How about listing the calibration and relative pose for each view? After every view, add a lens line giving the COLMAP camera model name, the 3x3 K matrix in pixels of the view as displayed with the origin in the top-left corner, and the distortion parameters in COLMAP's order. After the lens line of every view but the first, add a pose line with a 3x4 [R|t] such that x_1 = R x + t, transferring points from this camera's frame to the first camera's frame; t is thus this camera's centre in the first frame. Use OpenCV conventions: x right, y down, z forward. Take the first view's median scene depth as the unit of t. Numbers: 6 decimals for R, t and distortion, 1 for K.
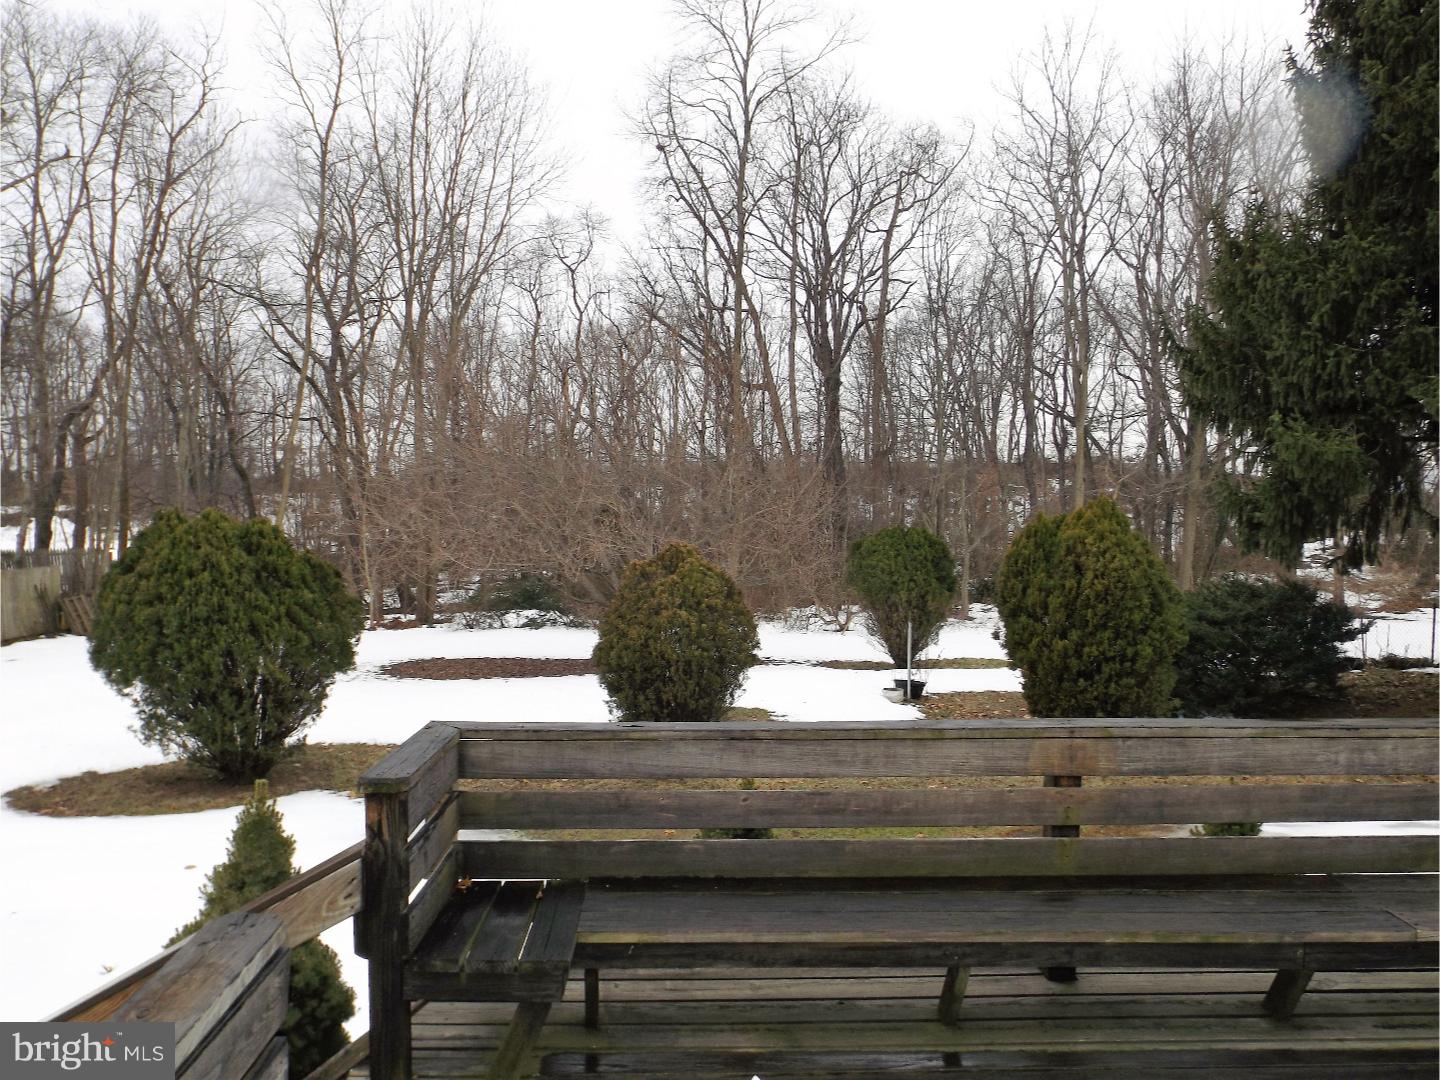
lens RADIAL K [[1045.0, 0, 712.2], [0, 1045.0, 533.5], [0, 0, 1]] dist [0.017827, -0.035390]
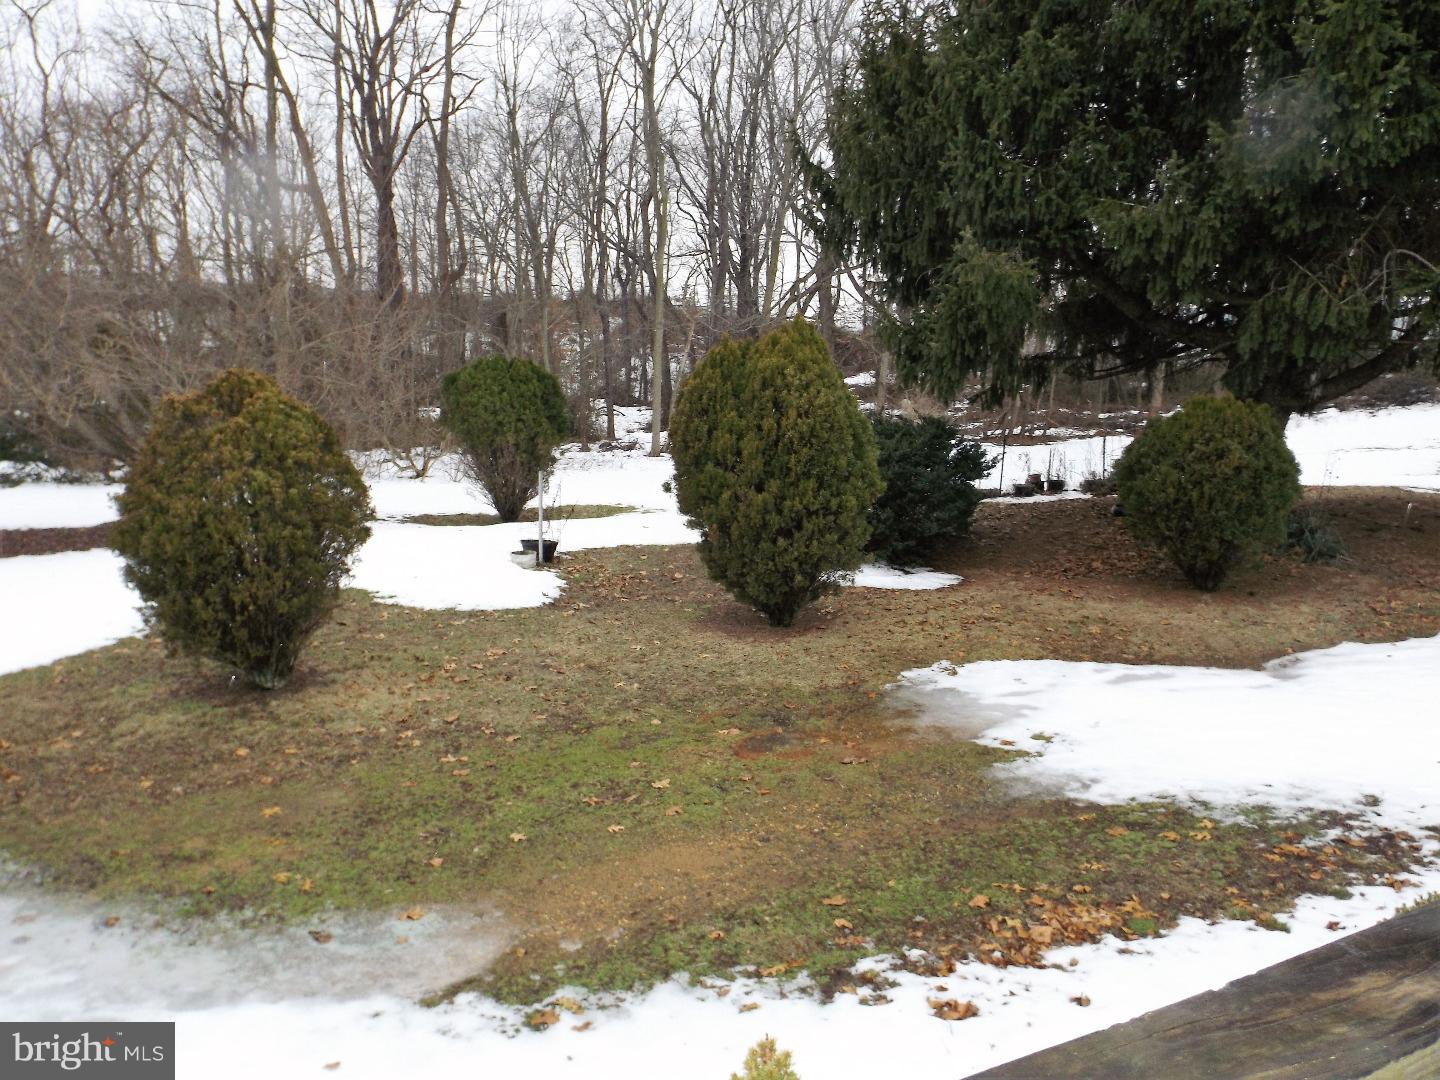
lens RADIAL K [[1045.0, 0, 712.2], [0, 1045.0, 533.5], [0, 0, 1]] dist [0.017827, -0.035390]
pose [[0.911894, -0.053257, 0.406955, -0.031994], [-0.010068, 0.988345, 0.151901, 0.007238], [-0.410301, -0.142614, 0.900730, 0.223407]]
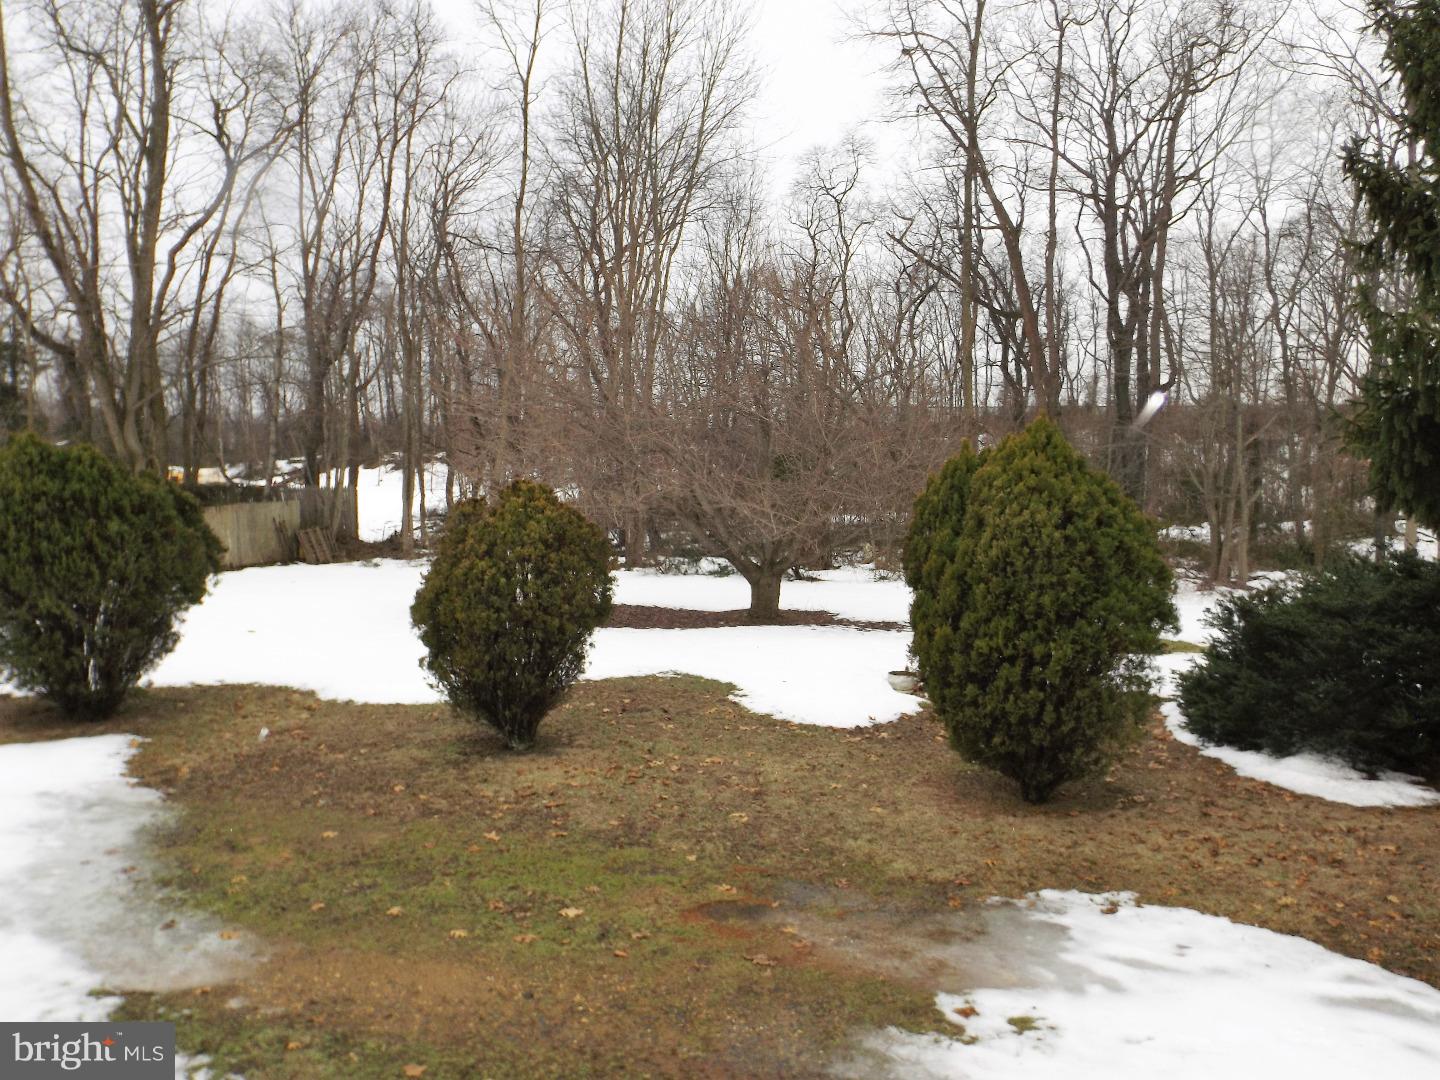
lens RADIAL K [[1035.4, 0, 702.7], [0, 1035.4, 533.2], [0, 0, 1]] dist [0.014856, -0.036010]
pose [[0.933295, 0.033878, -0.357510, 0.356469], [-0.016749, 0.998563, 0.050902, 0.007190], [0.358721, -0.041519, 0.932521, 0.260869]]
